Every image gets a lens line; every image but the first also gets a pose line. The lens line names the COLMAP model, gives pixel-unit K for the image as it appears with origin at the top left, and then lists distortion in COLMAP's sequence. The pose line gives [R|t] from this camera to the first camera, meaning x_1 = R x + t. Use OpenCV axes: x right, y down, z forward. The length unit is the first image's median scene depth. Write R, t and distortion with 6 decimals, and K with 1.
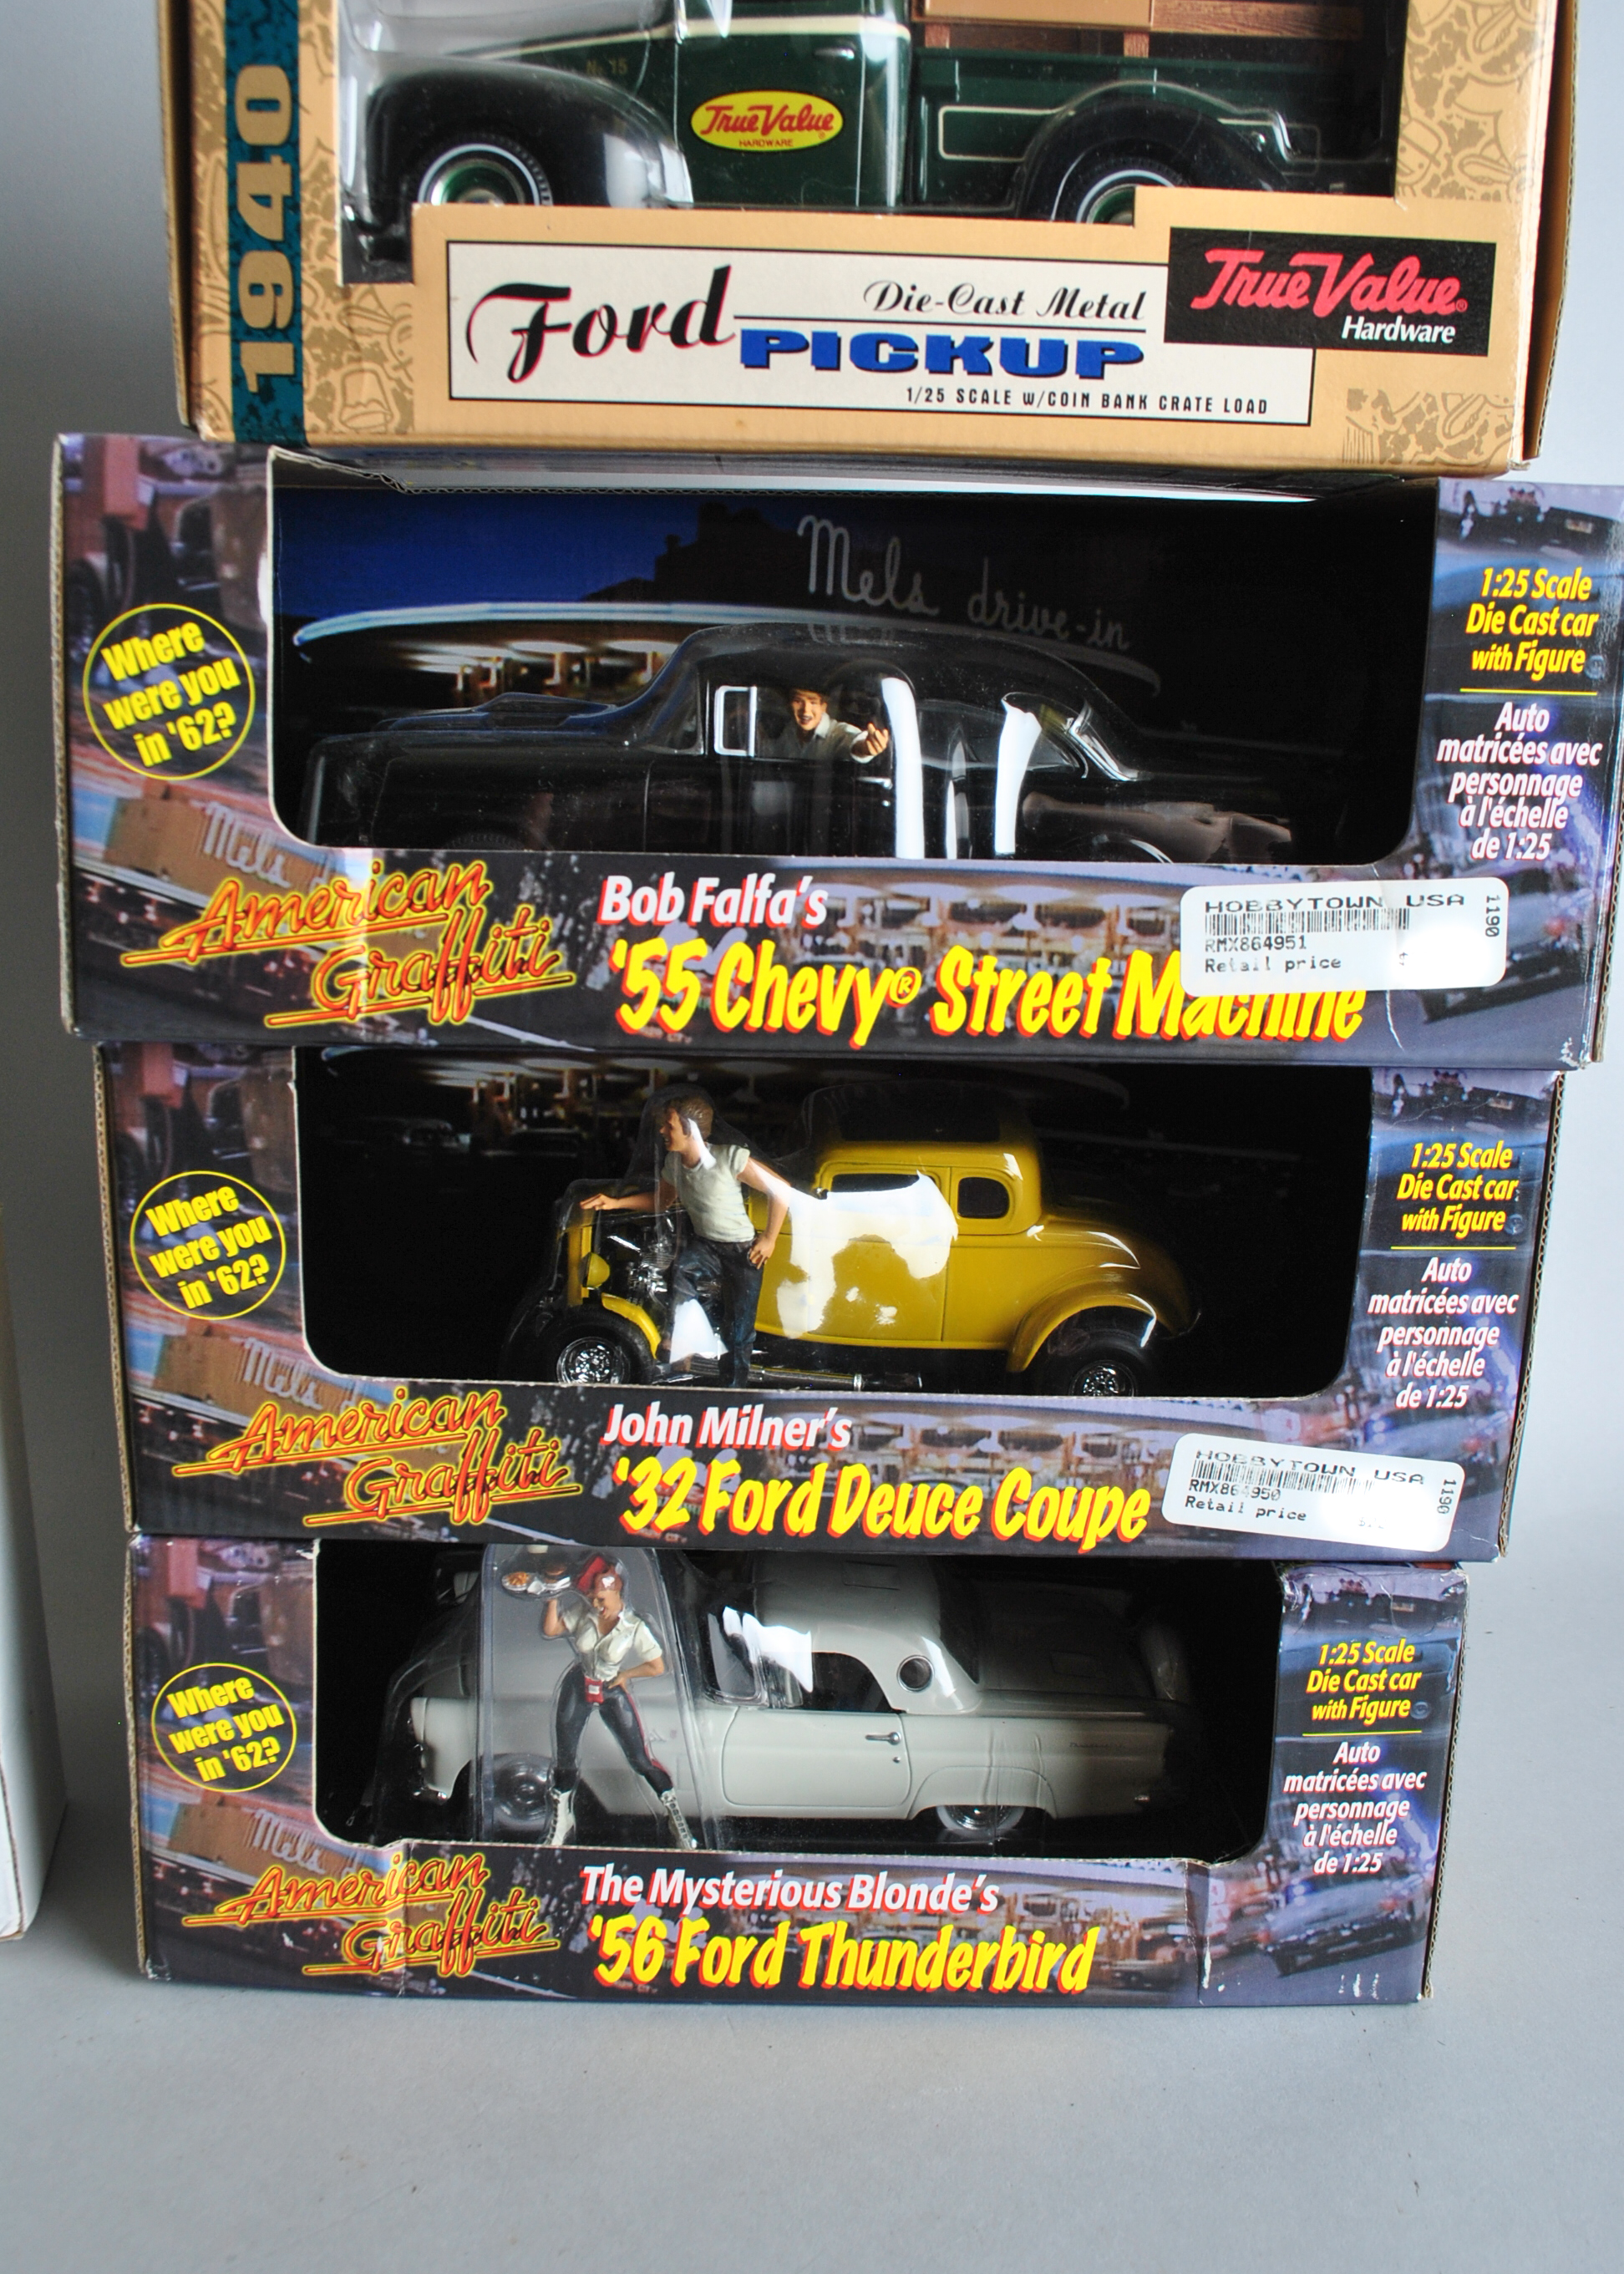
lens RADIAL K [[2115.0, 0, 798.2], [0, 2115.0, 1130.7], [0, 0, 1]] dist [-0.076008, 0.000000]
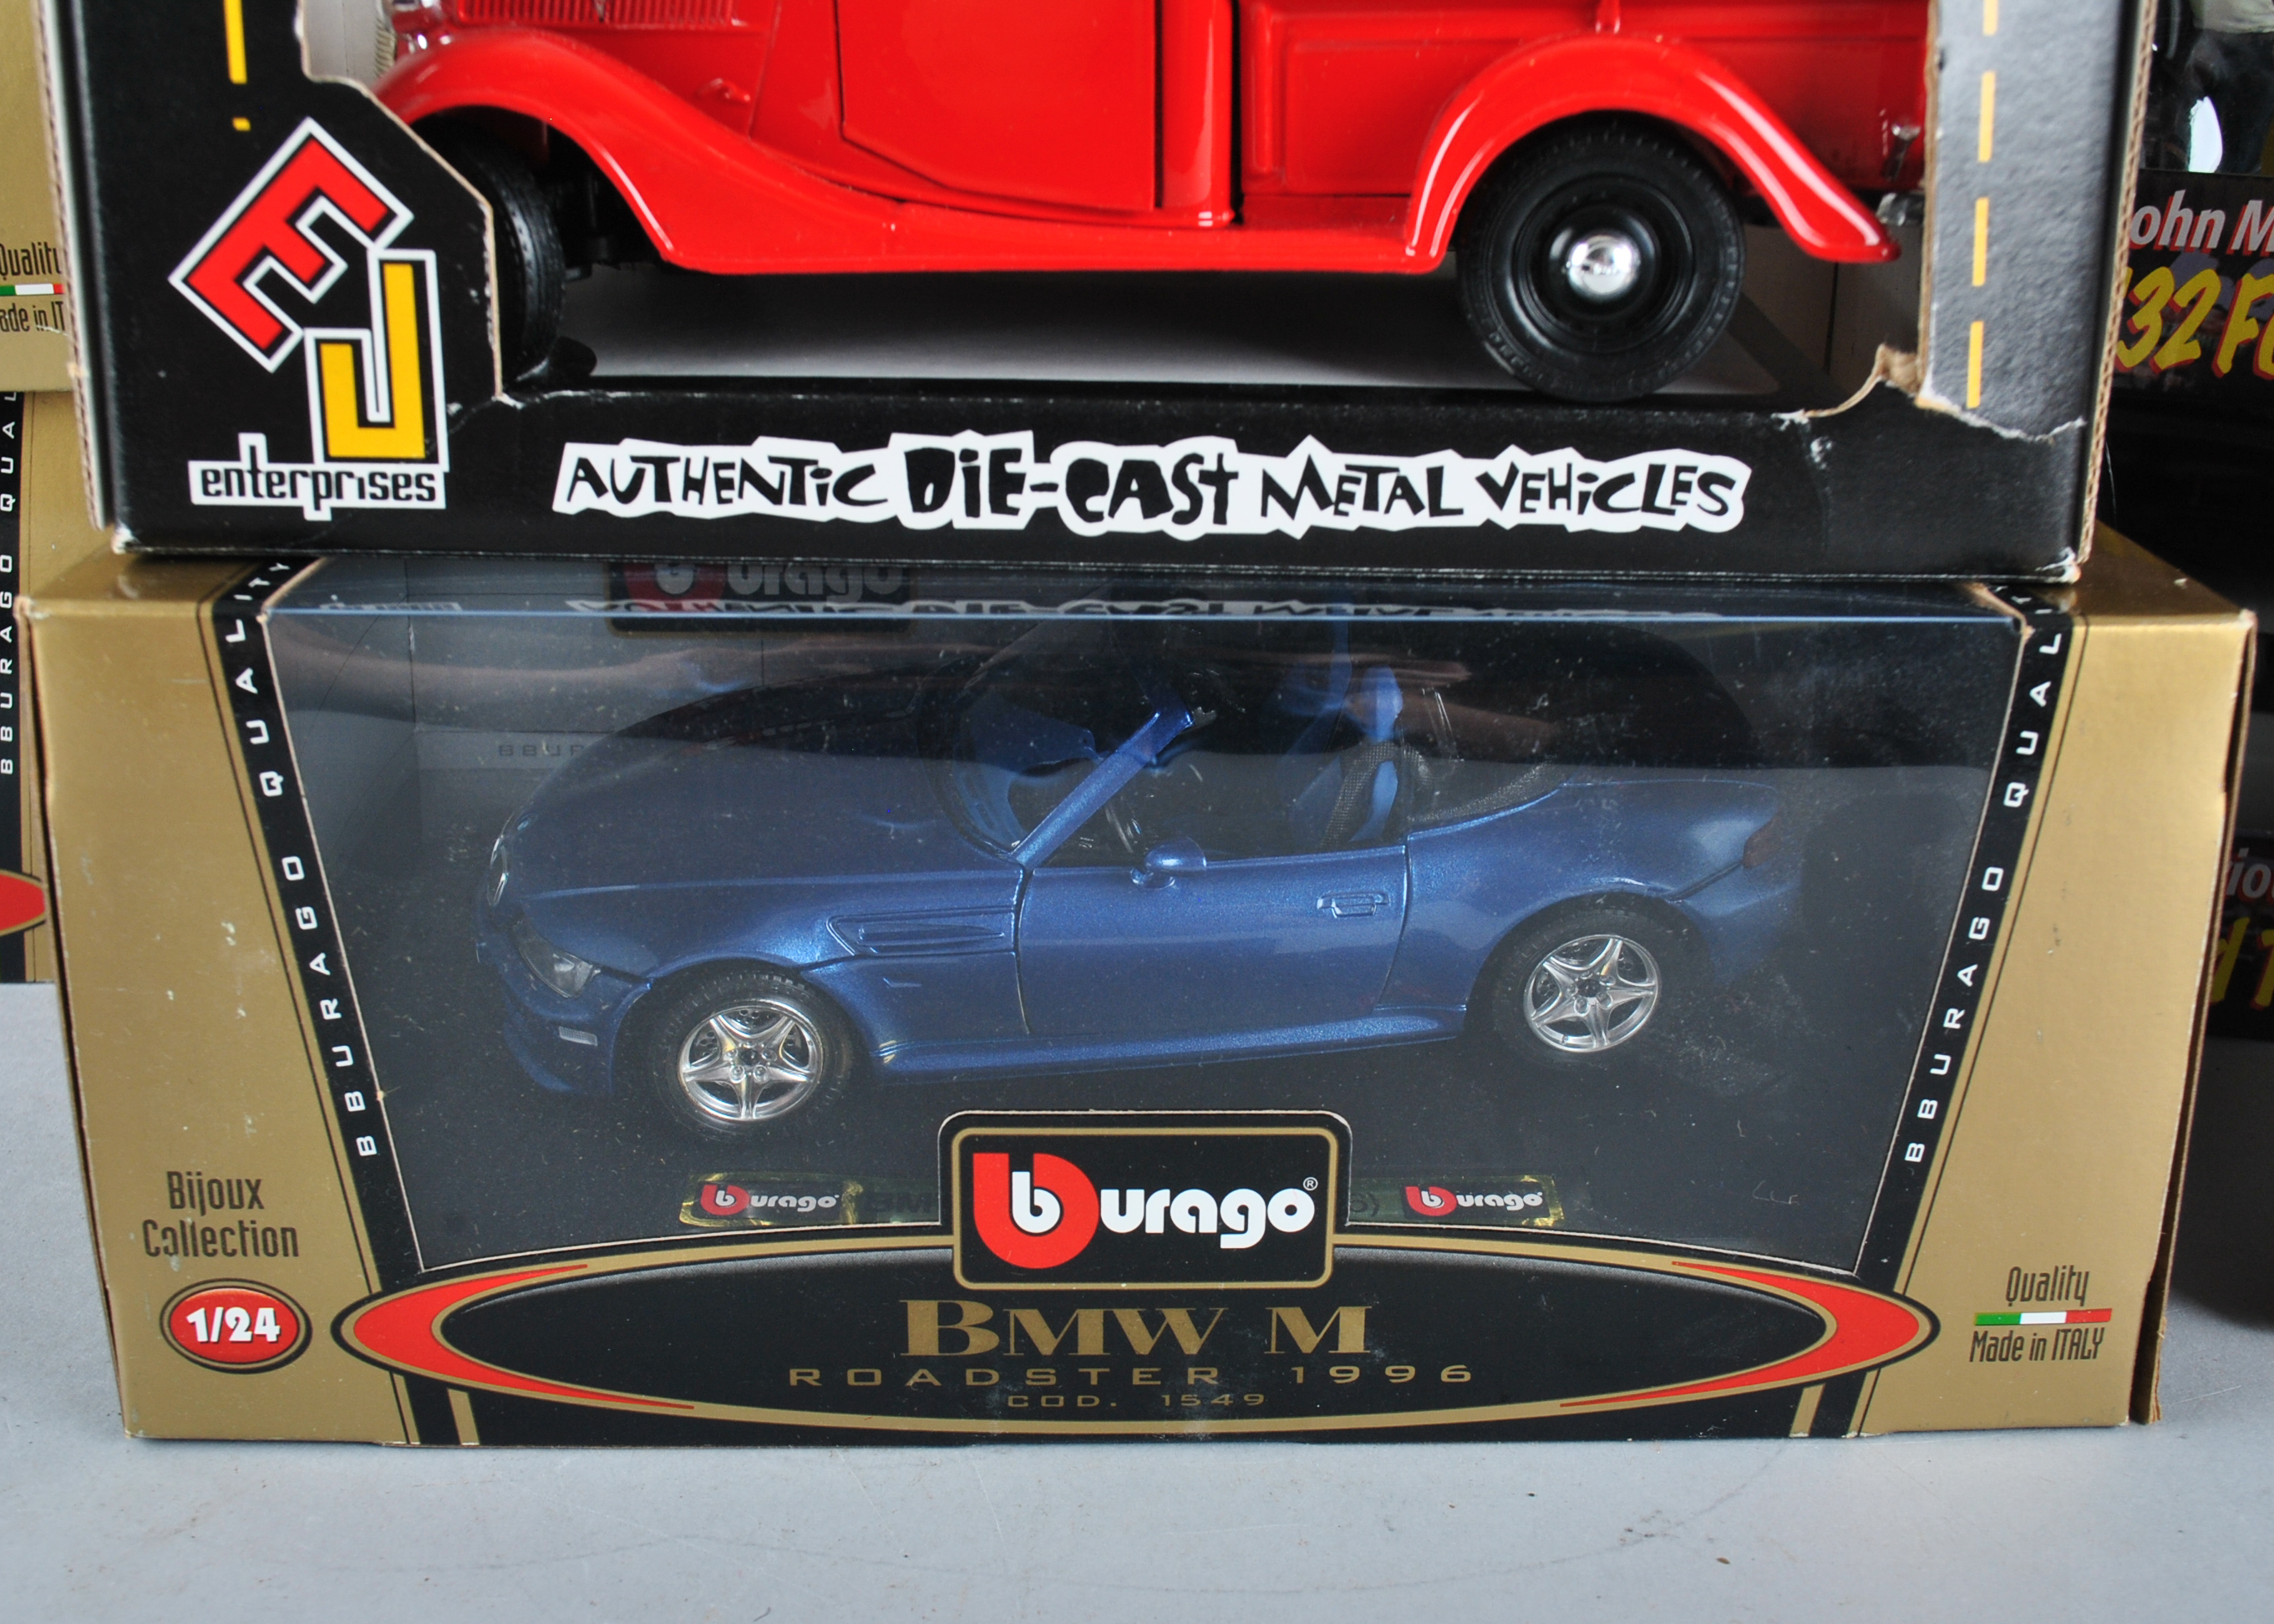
lens RADIAL K [[2665.4, 0, 1136.8], [0, 2665.4, 795.3], [0, 0, 1]] dist [-0.055237, 0.000000]
pose [[0.976677, 0.071441, -0.202478, -0.255976], [-0.050674, 0.993079, 0.105958, 0.295413], [0.208646, -0.093226, 0.973538, -0.059803]]
